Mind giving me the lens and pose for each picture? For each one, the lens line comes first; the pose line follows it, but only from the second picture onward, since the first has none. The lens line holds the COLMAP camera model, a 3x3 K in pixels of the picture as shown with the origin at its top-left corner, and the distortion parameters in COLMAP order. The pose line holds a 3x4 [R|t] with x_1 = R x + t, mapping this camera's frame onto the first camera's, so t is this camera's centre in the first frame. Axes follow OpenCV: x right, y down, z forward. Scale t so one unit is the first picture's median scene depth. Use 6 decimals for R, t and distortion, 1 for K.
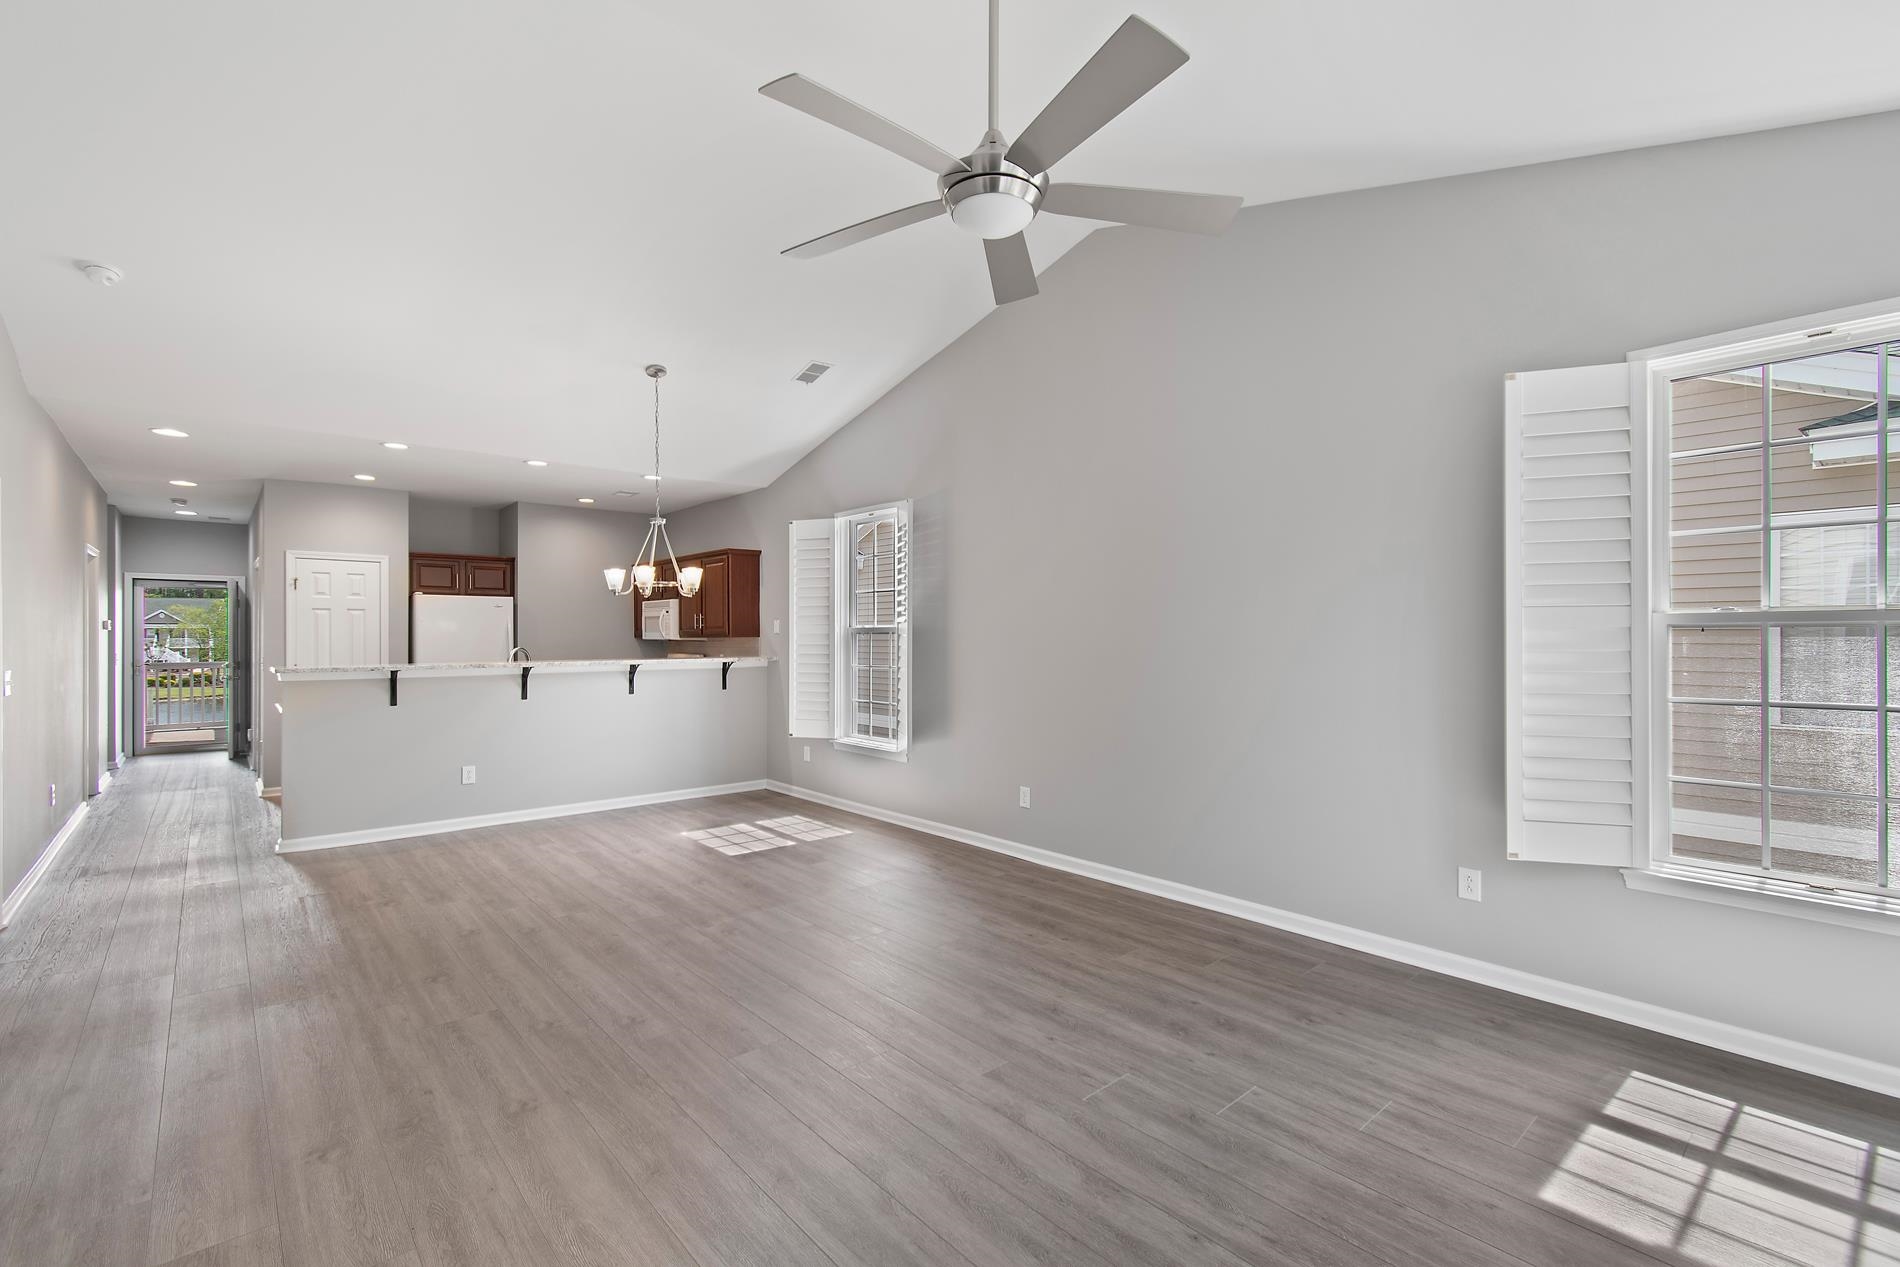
lens RADIAL K [[845.0, 0, 957.7], [0, 845.0, 634.8], [0, 0, 1]] dist [0.002383, -0.001009]
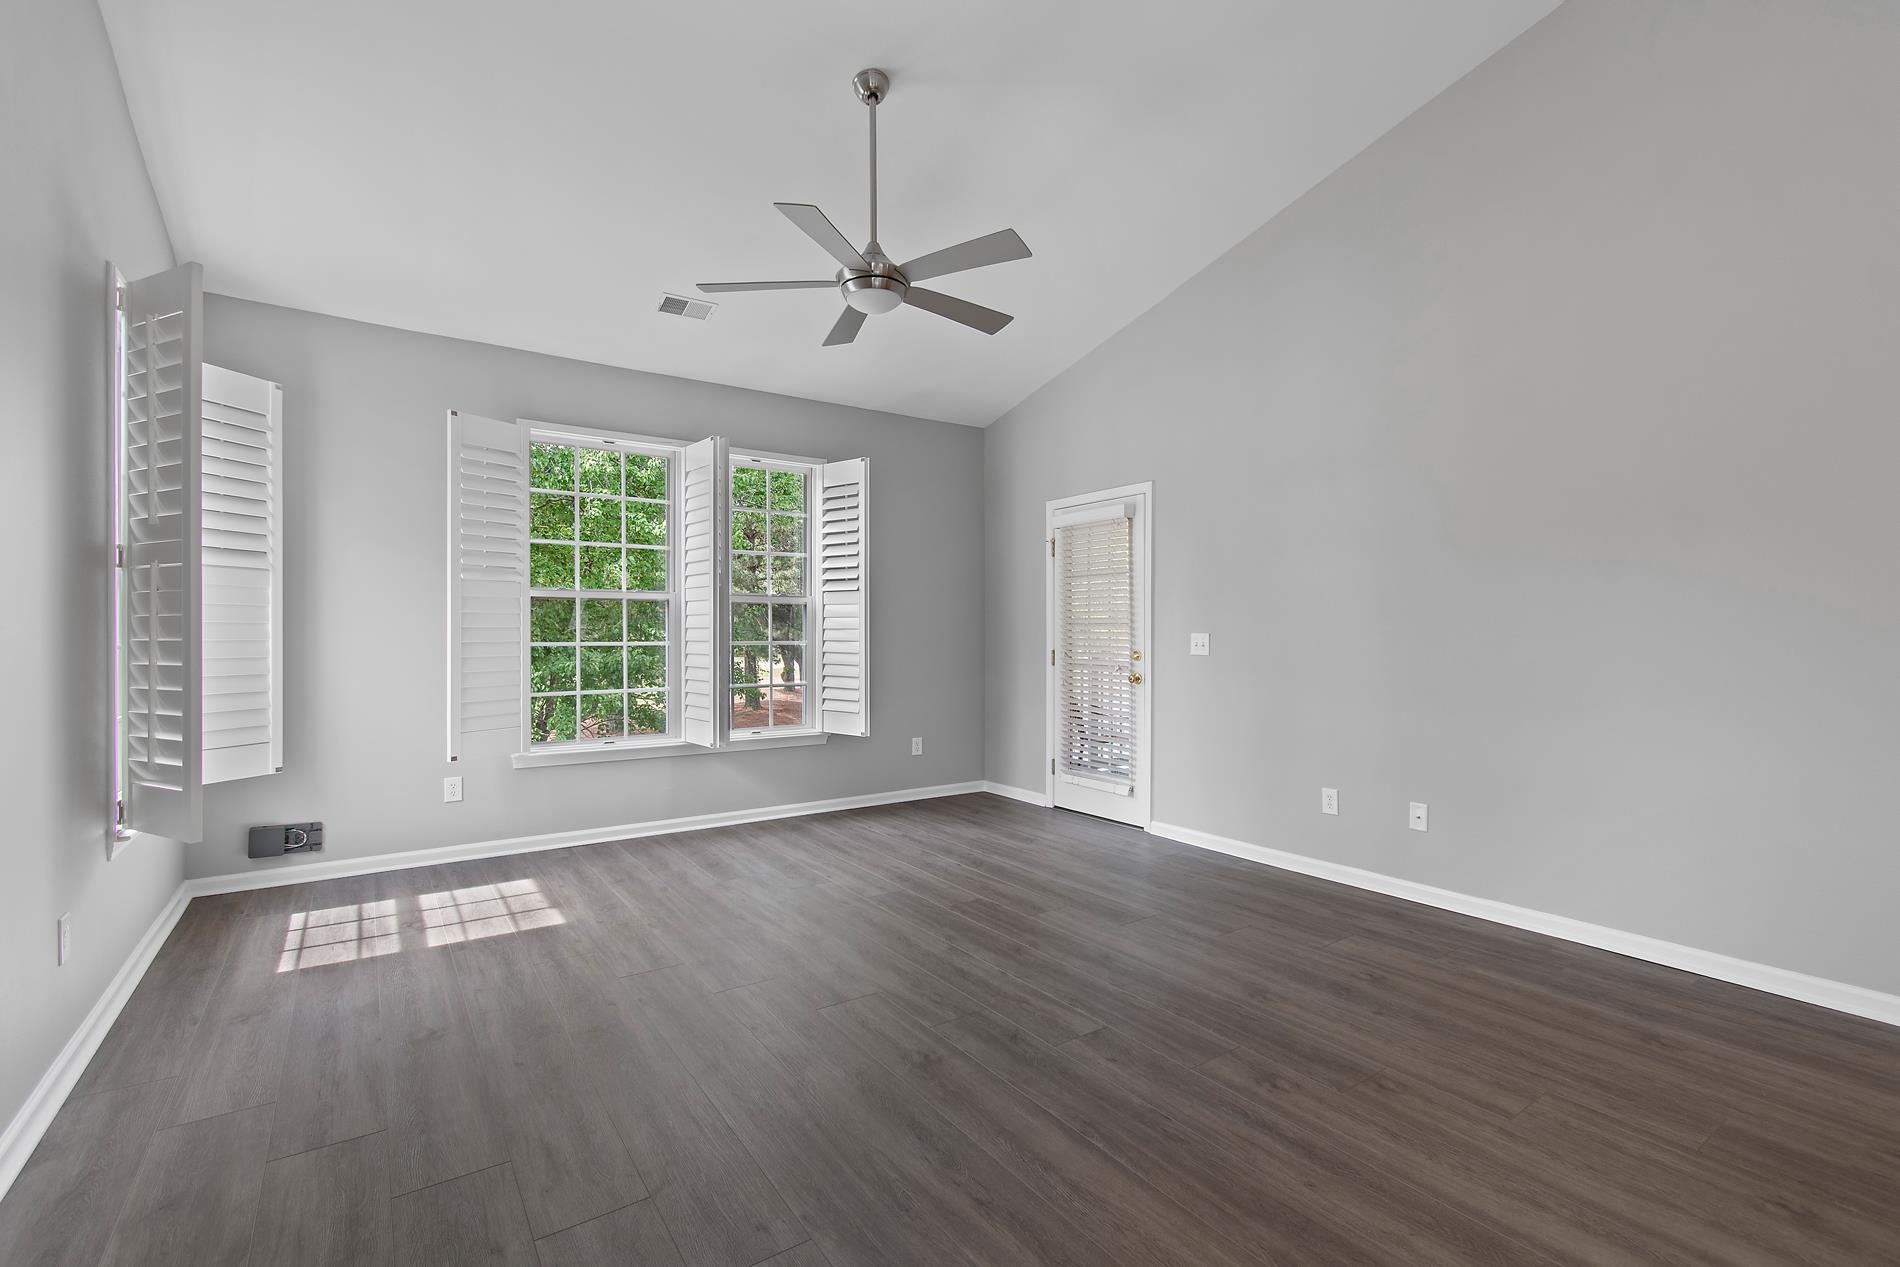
lens RADIAL K [[845.0, 0, 950.4], [0, 845.0, 635.1], [0, 0, 1]] dist [0.002383, -0.001009]
pose [[-0.993907, -0.000852, 0.110218, -0.128876], [-0.000884, 1.000000, -0.000241, 0.044867], [-0.110218, -0.000337, -0.993907, 1.265516]]
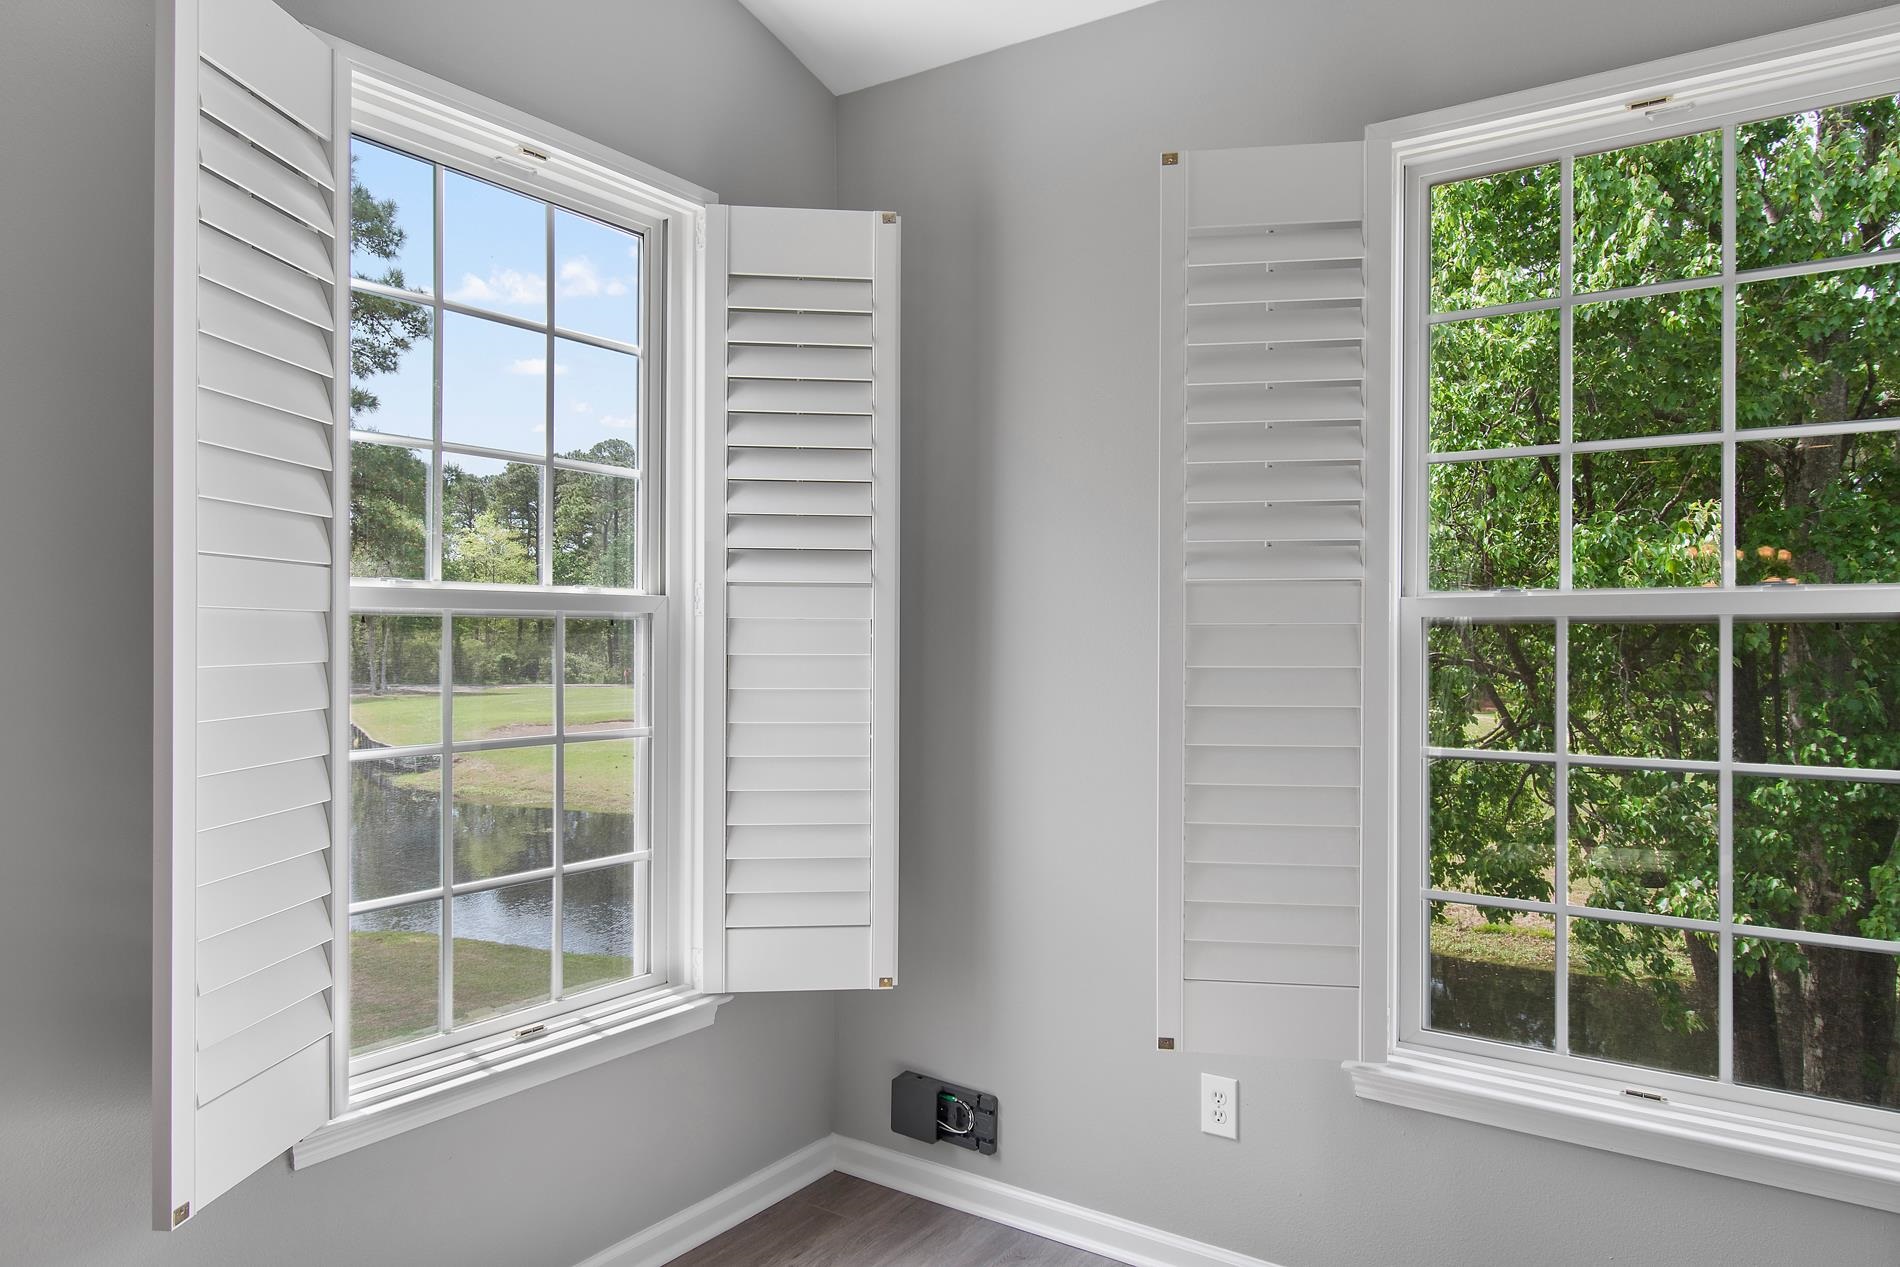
lens RADIAL K [[1218.6, 0, 951.7], [0, 1218.6, 640.2], [0, 0, 1]] dist [-0.000149, -0.002243]
pose [[-0.237160, -0.006779, 0.971447, 0.041633], [-0.003989, 0.999974, 0.006004, 0.001938], [-0.971462, -0.002451, -0.237181, 0.573561]]
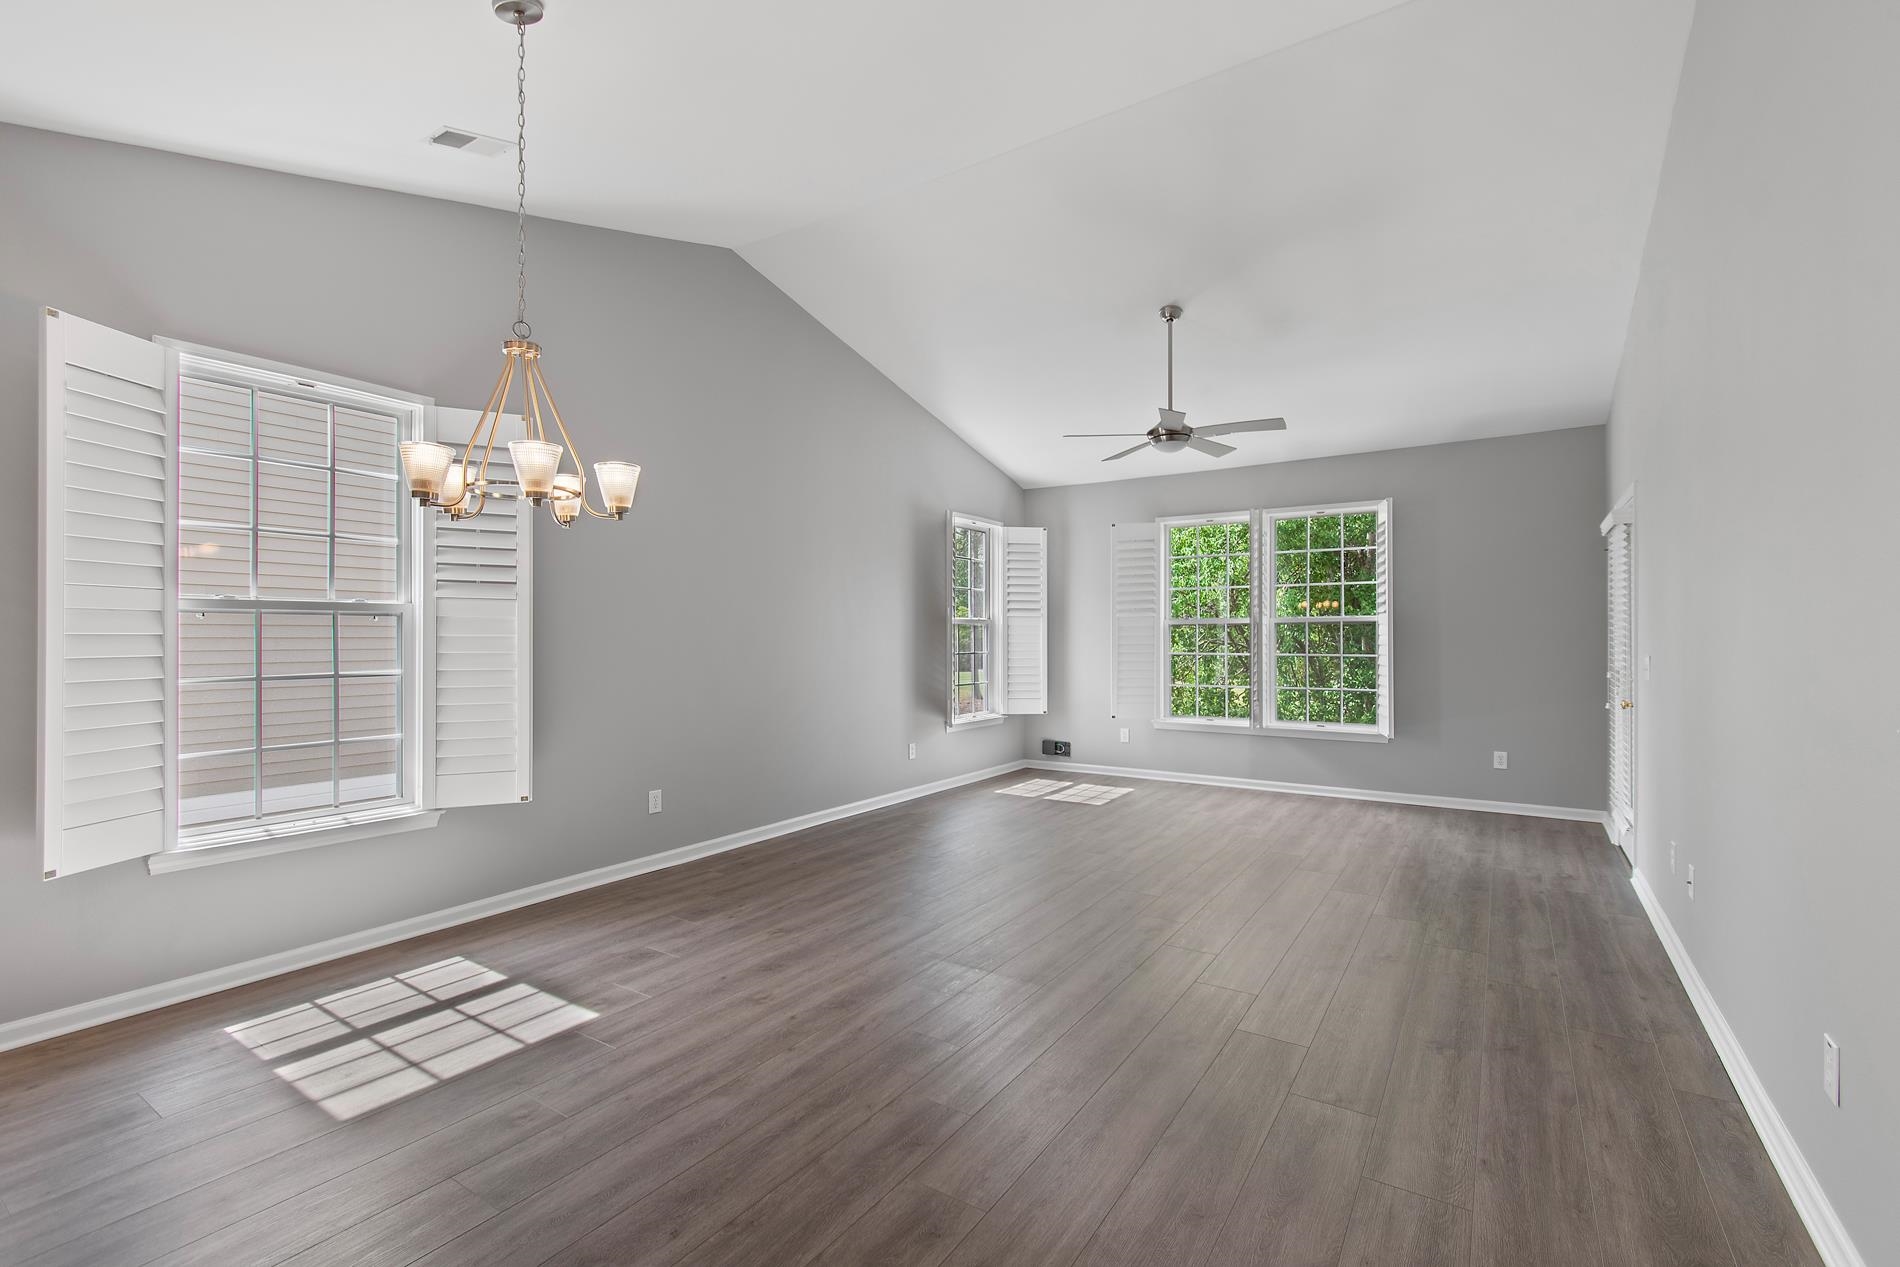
lens RADIAL K [[845.0, 0, 941.9], [0, 845.0, 632.3], [0, 0, 1]] dist [0.002383, -0.001009]
pose [[-0.255043, 0.004747, 0.966918, -1.073582], [0.000306, 0.999988, -0.004828, 0.019973], [-0.966930, -0.000935, -0.255042, 1.150541]]
